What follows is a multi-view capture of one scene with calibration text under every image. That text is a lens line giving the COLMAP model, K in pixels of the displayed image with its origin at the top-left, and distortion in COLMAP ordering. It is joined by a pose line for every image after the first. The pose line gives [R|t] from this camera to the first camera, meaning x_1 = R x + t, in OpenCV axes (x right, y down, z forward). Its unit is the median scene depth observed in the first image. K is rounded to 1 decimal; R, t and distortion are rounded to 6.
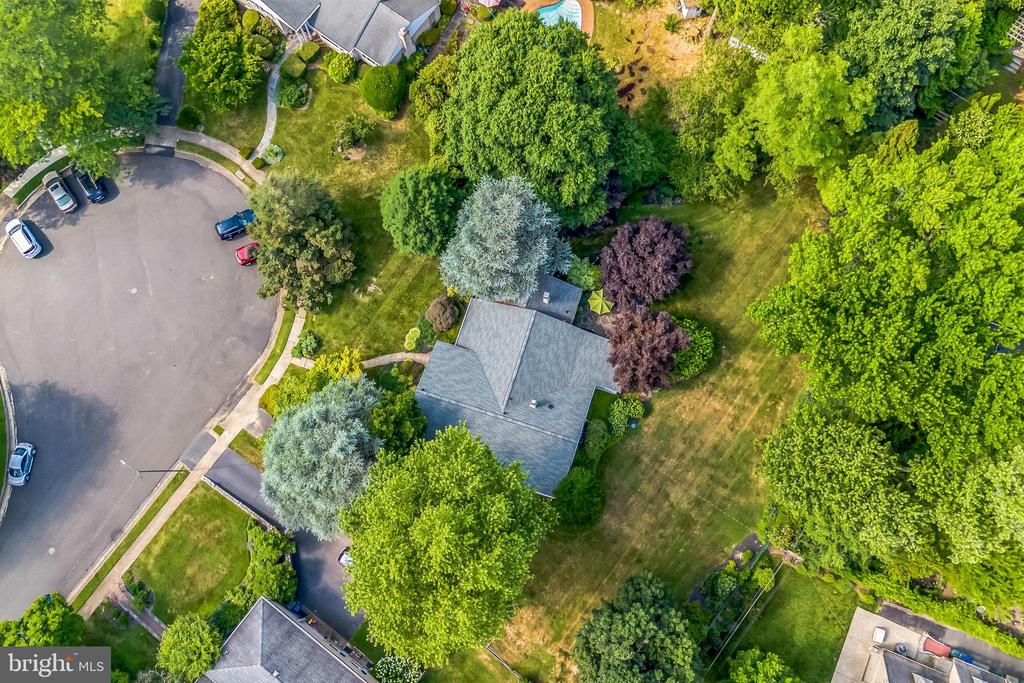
lens RADIAL K [[714.9, 0, 512.0], [0, 714.9, 341.5], [0, 0, 1]] dist [-0.005870, -0.001153]
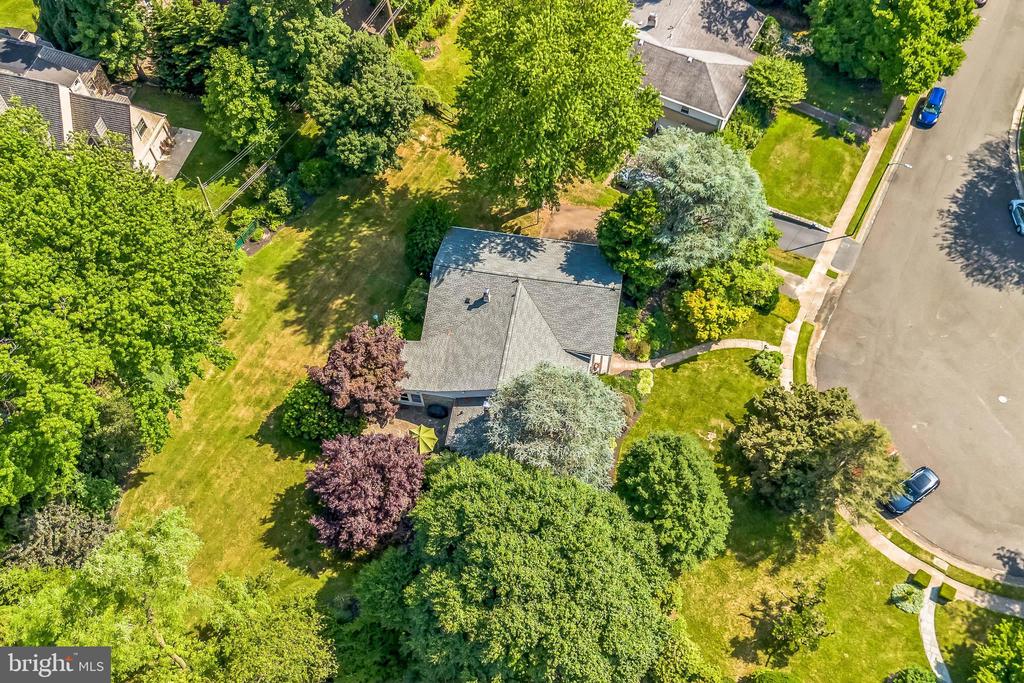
lens RADIAL K [[714.9, 0, 512.0], [0, 714.9, 341.5], [0, 0, 1]] dist [-0.005870, -0.001153]
pose [[-0.987339, 0.158005, -0.013975, 0.018283], [-0.139973, -0.826428, 0.545366, -0.386964], [0.074621, 0.540417, 0.838082, 0.255338]]
